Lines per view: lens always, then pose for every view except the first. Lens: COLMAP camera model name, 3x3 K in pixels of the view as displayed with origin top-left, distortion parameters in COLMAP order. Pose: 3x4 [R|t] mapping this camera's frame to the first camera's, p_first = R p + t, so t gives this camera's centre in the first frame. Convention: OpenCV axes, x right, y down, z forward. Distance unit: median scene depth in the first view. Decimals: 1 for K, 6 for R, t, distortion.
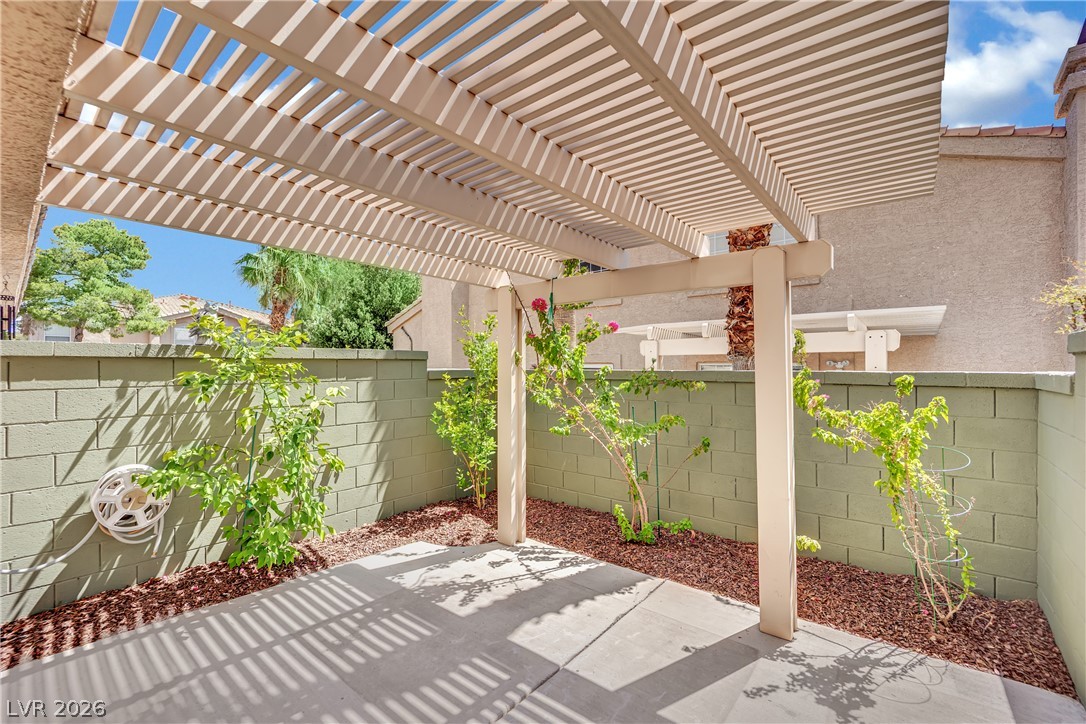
lens RADIAL K [[448.8, 0, 545.5], [0, 448.8, 358.8], [0, 0, 1]] dist [-0.014881, -0.001478]
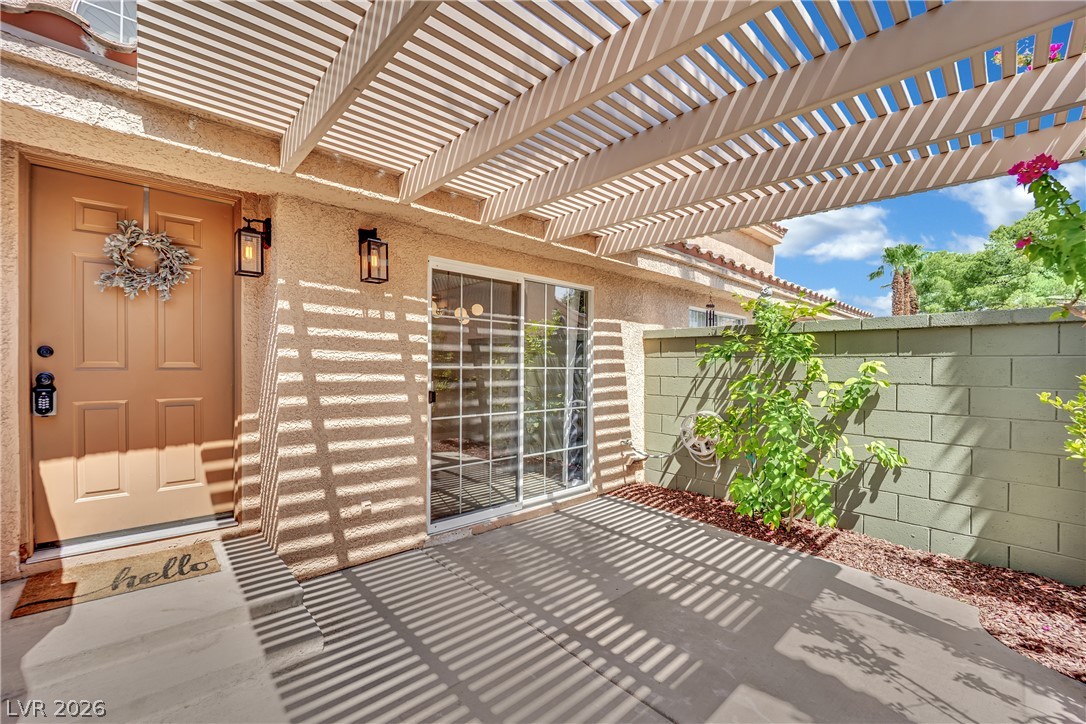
lens RADIAL K [[448.8, 0, 539.0], [0, 448.8, 358.2], [0, 0, 1]] dist [-0.014881, -0.001478]
pose [[-0.131319, -0.012128, -0.991266, 0.547369], [0.005112, 0.999904, -0.012911, 0.078428], [0.991327, -0.006763, -0.131245, 0.615139]]
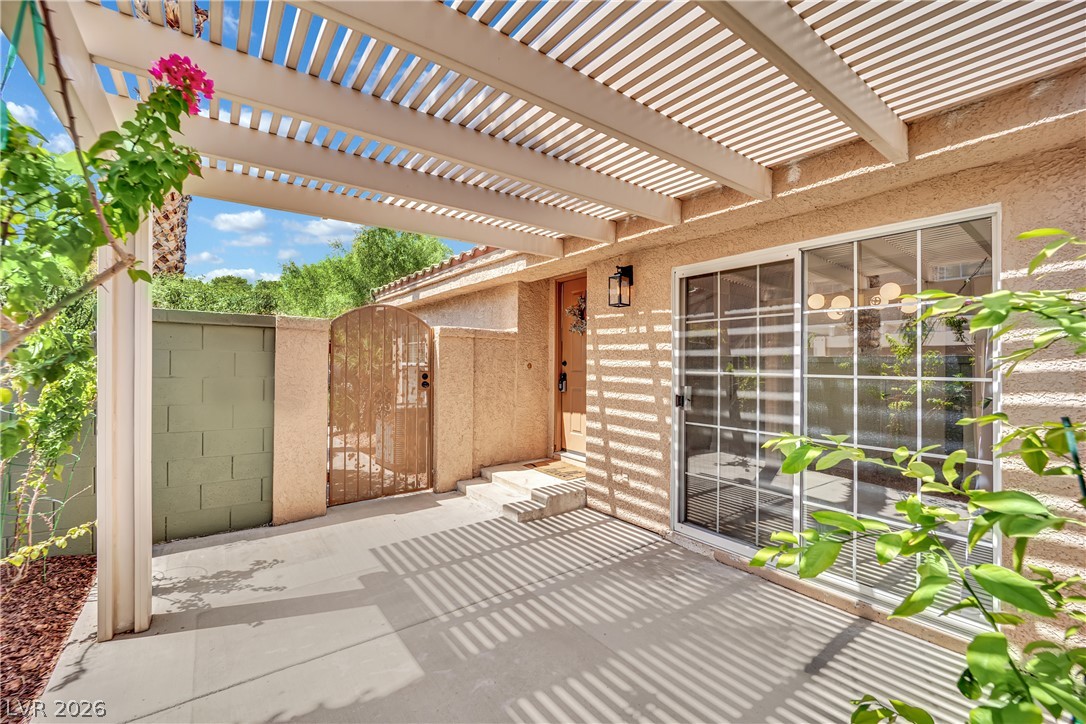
lens RADIAL K [[448.8, 0, 537.5], [0, 448.8, 368.8], [0, 0, 1]] dist [-0.014881, -0.001478]
pose [[-0.972084, -0.012267, 0.234311, -0.360075], [-0.014993, 0.999839, -0.009857, 0.090782], [-0.234152, -0.013095, -0.972112, 1.359050]]
